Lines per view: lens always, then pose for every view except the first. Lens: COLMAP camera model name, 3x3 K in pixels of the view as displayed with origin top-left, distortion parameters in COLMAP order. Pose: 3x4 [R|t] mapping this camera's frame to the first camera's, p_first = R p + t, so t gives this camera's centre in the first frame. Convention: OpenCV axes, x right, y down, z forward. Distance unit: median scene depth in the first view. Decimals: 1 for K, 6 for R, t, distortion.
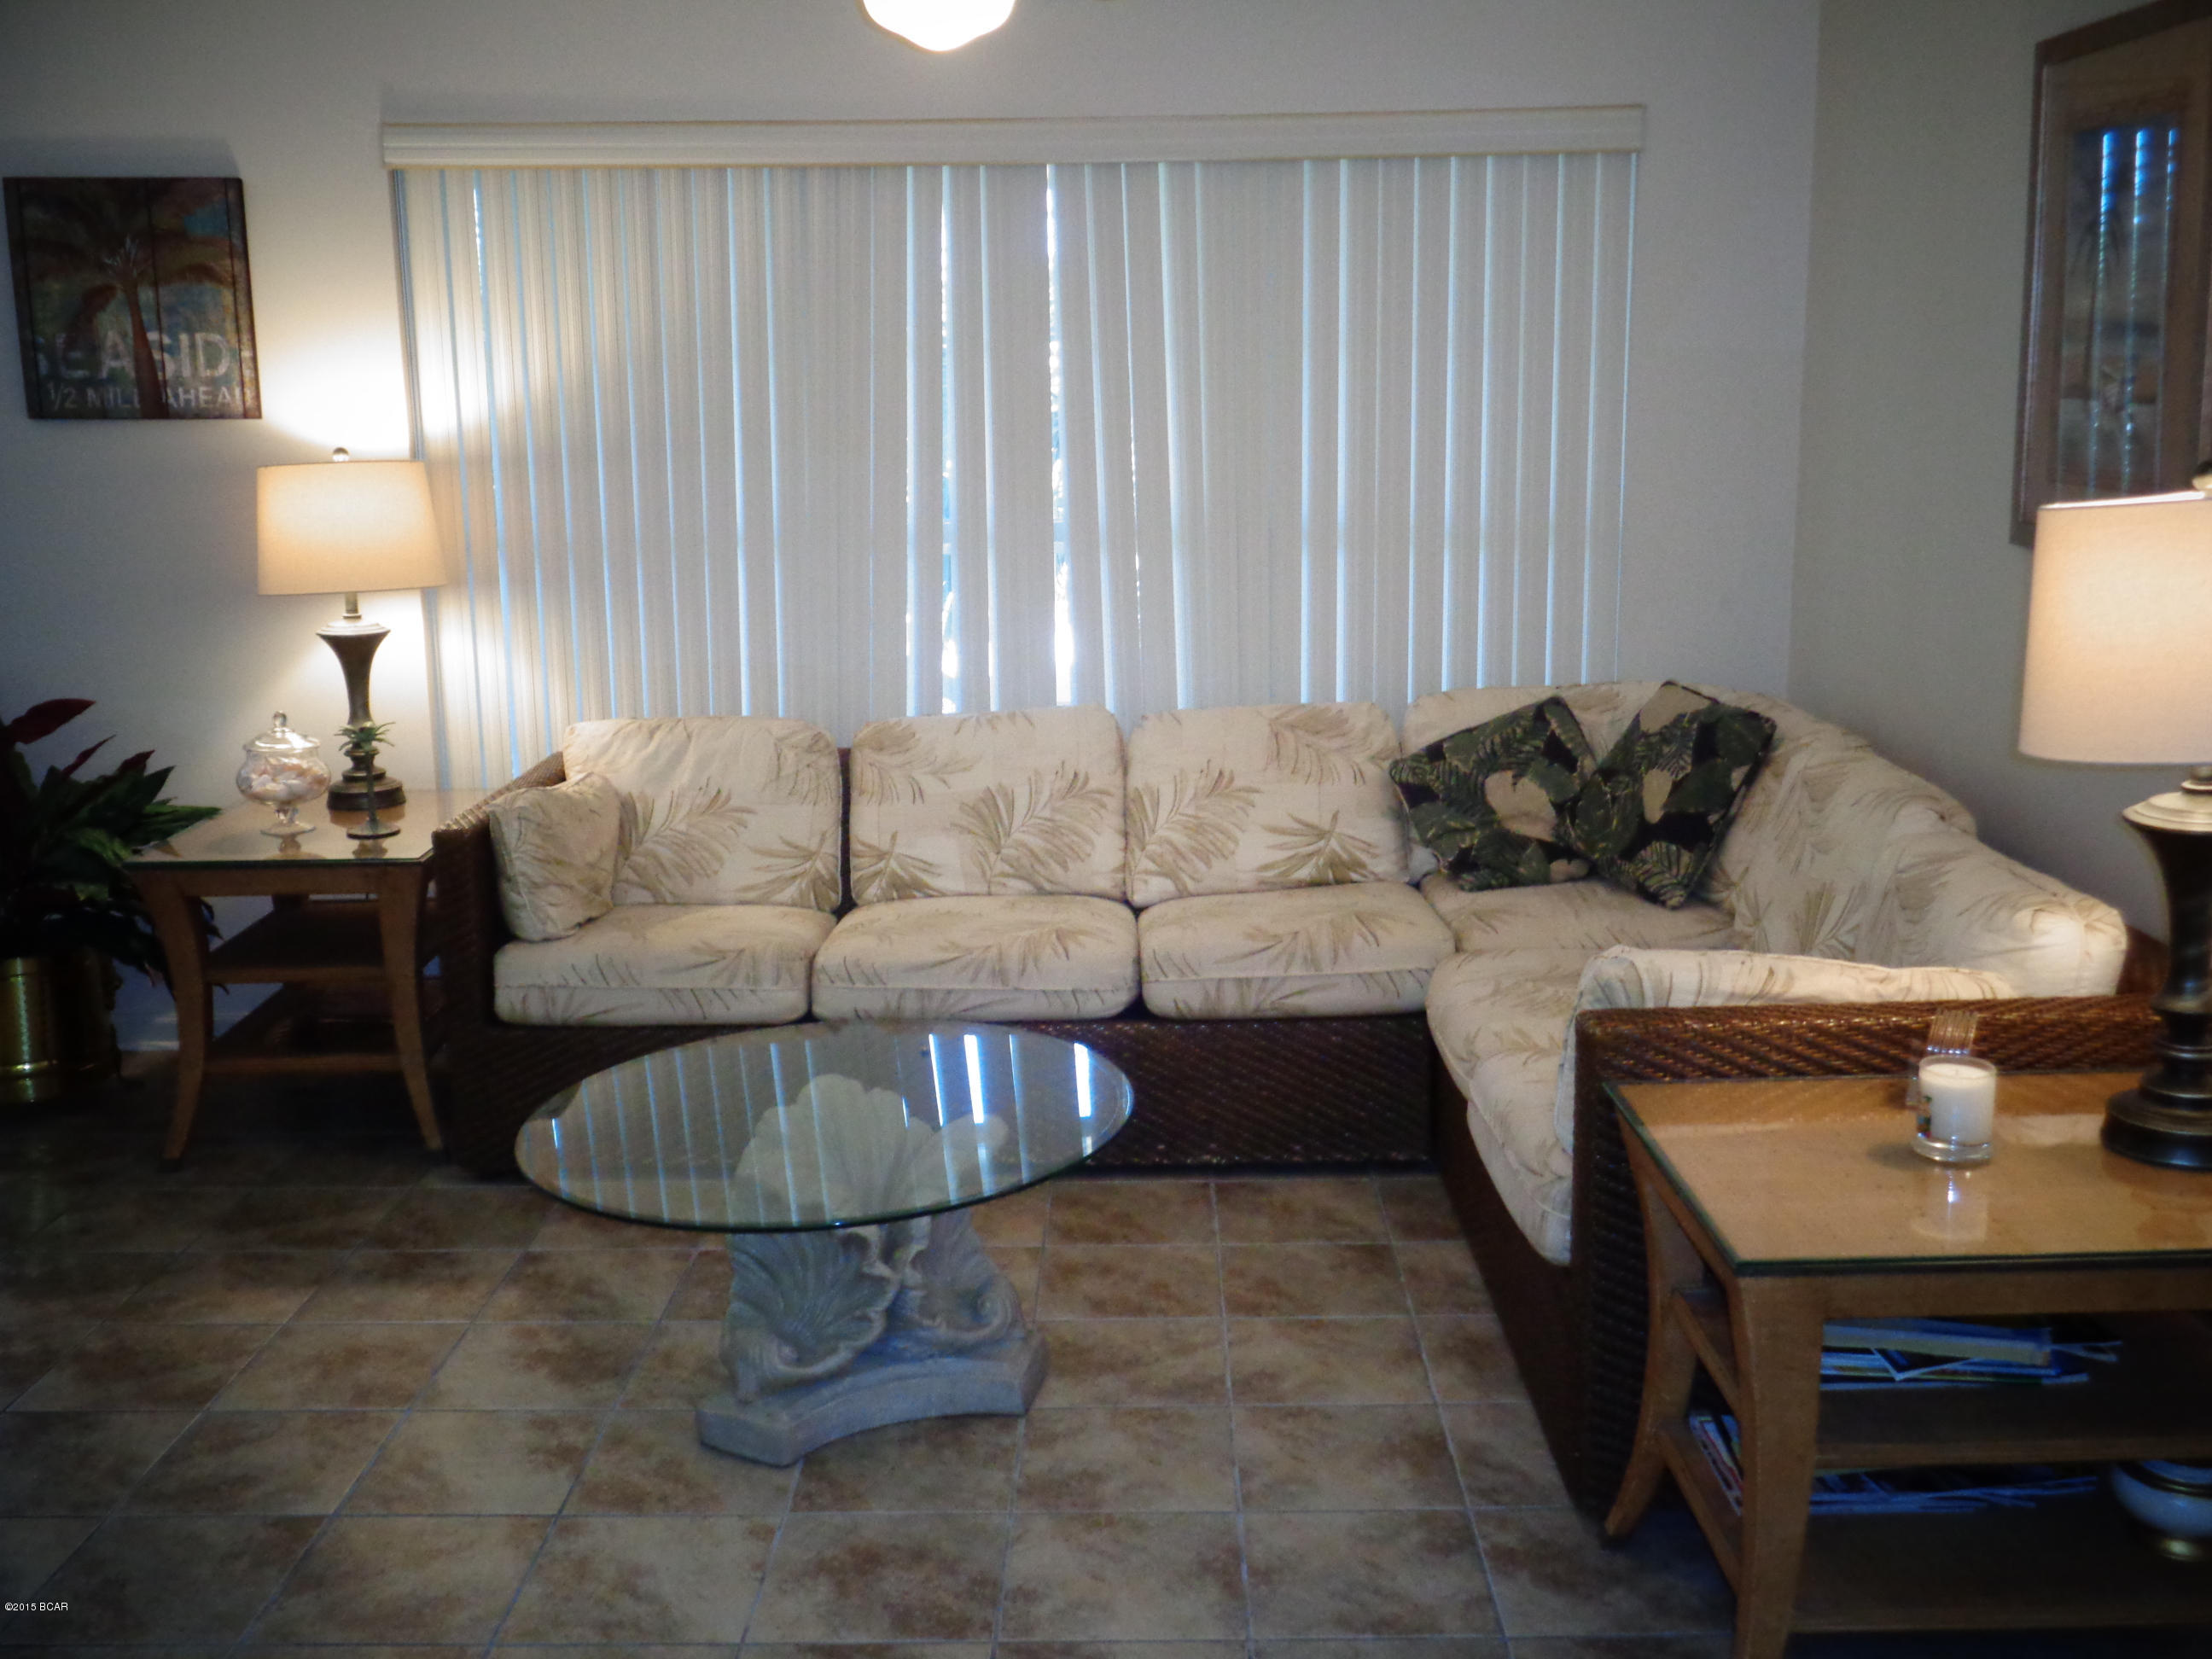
lens RADIAL K [[2134.3, 0, 1106.0], [0, 2134.3, 829.5], [0, 0, 1]] dist [-0.004126, 0.016098]
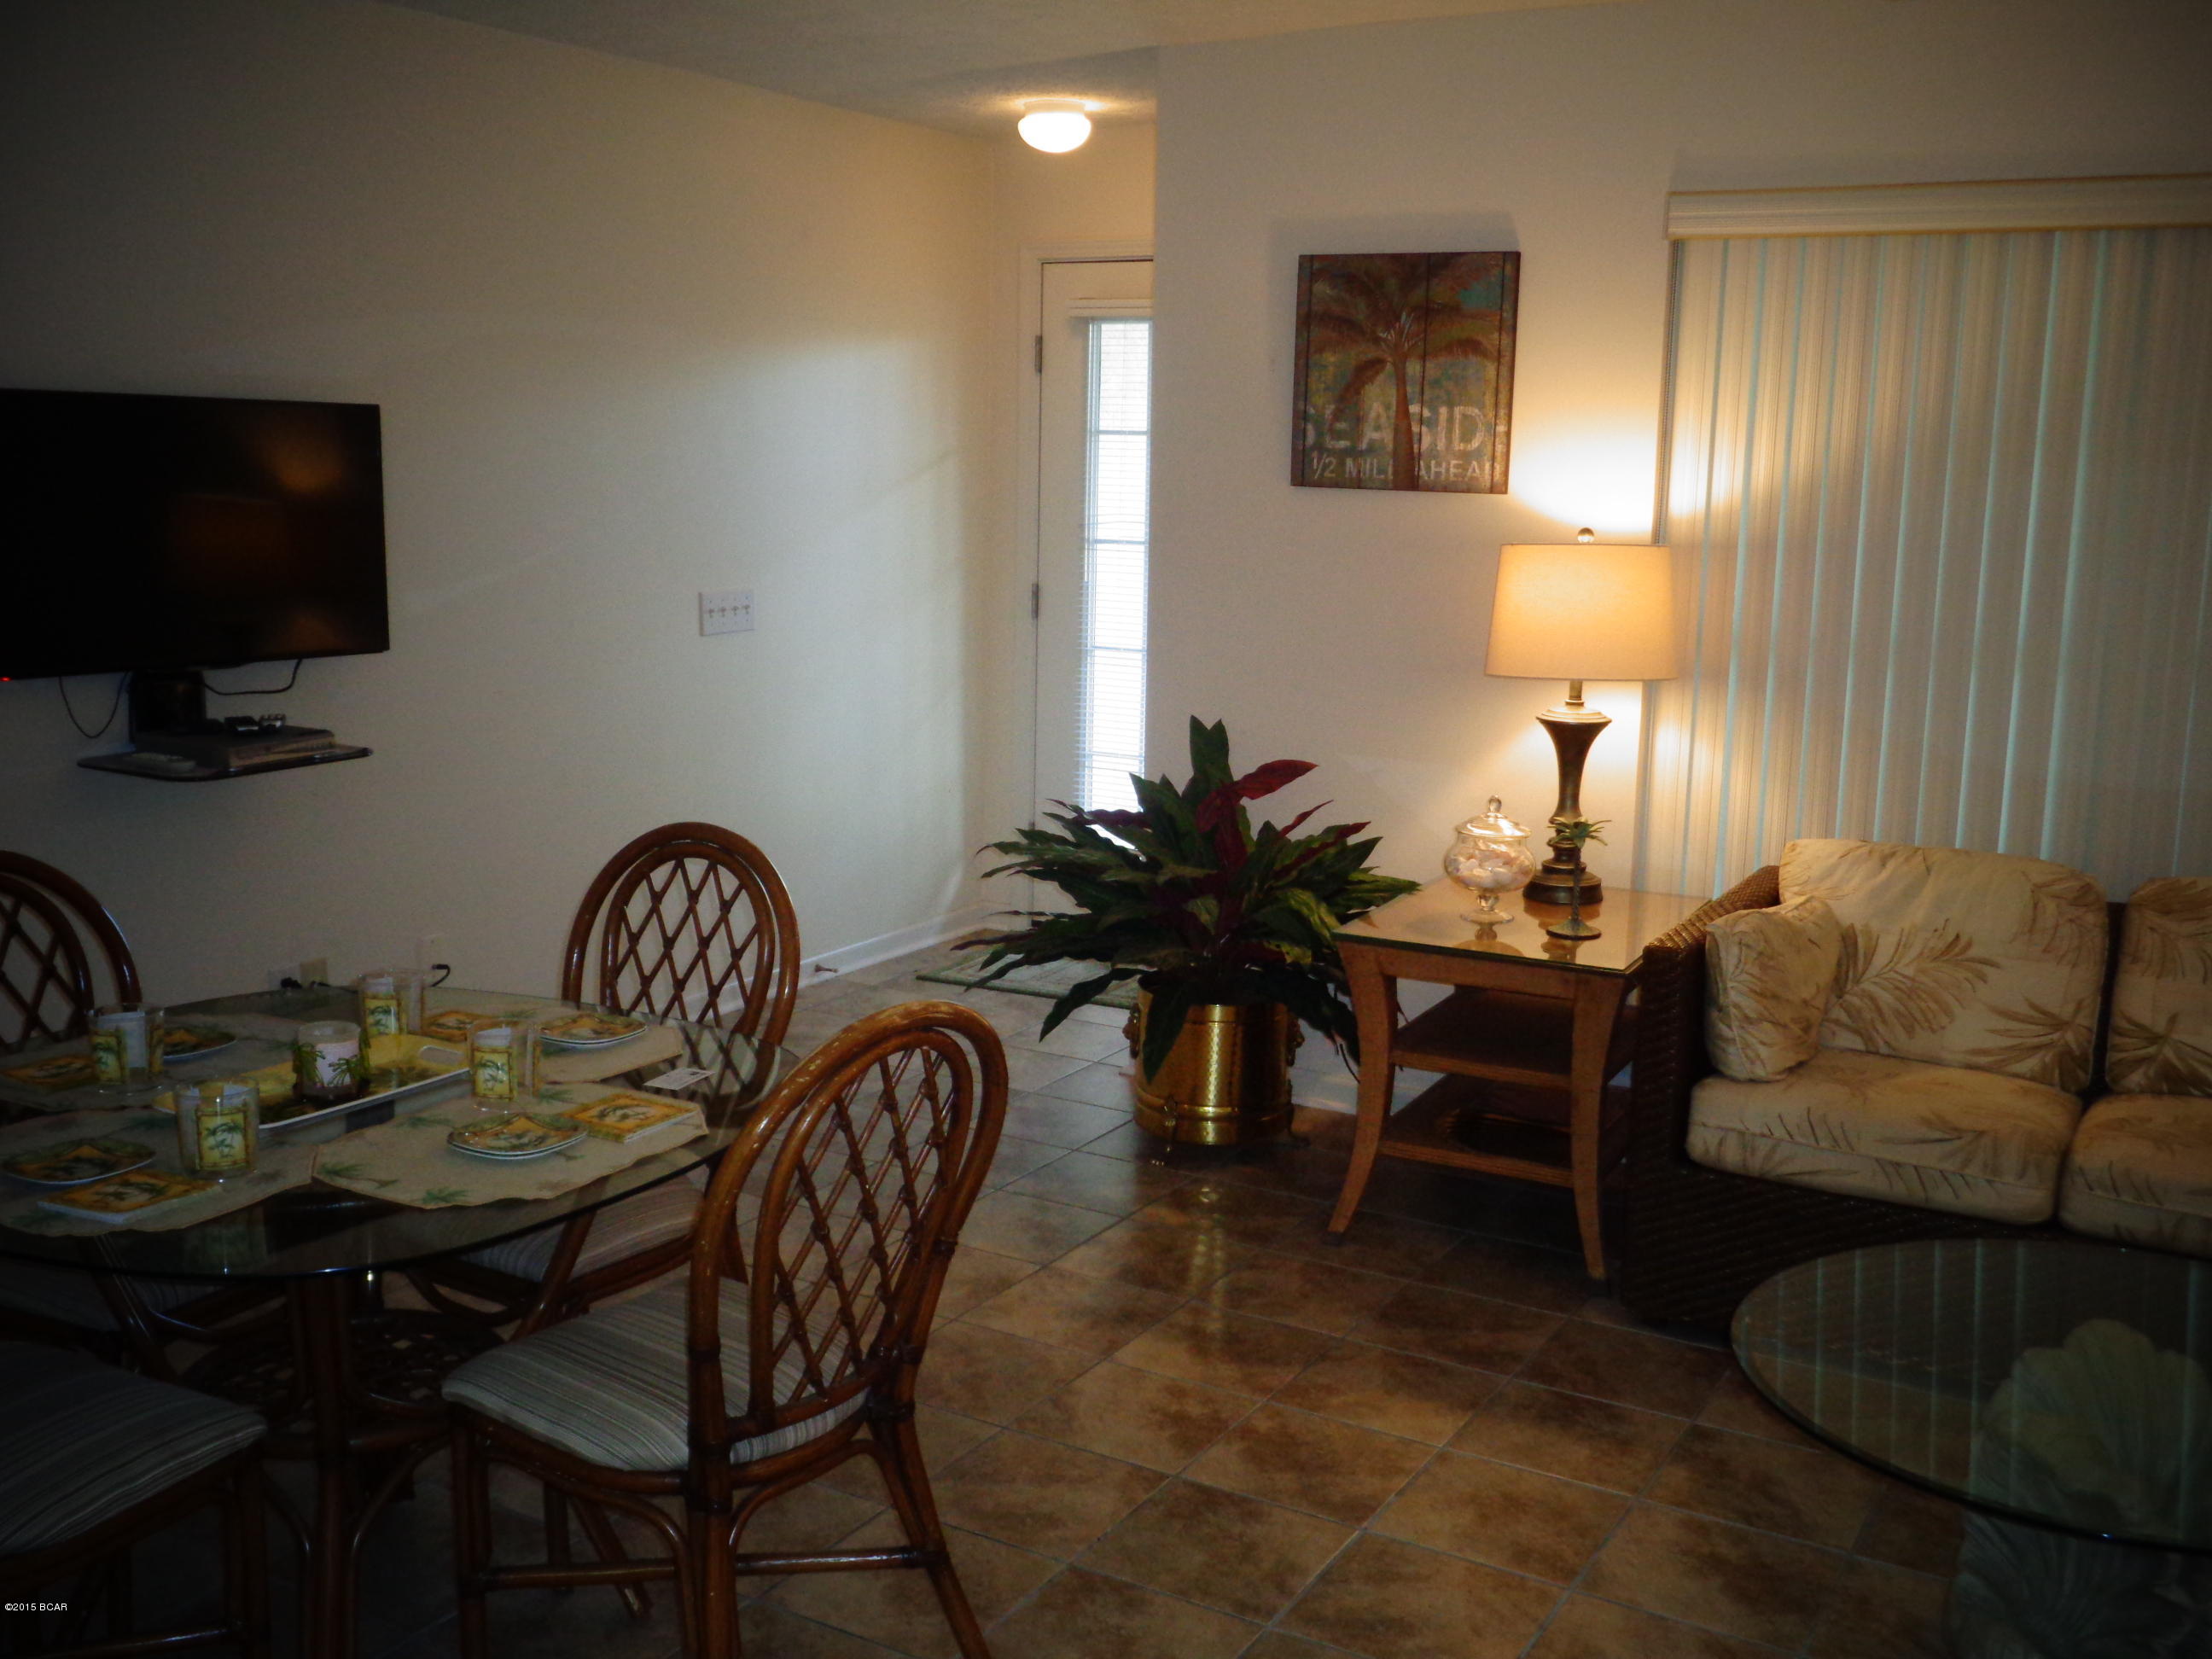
lens RADIAL K [[2093.0, 0, 1106.0], [0, 2093.0, 829.5], [0, 0, 1]] dist [-0.012304, -0.005610]
pose [[0.871934, 0.113381, -0.476316, -0.083337], [-0.125040, 0.992125, 0.007268, -0.024109], [0.473389, 0.053221, 0.879244, 0.077398]]
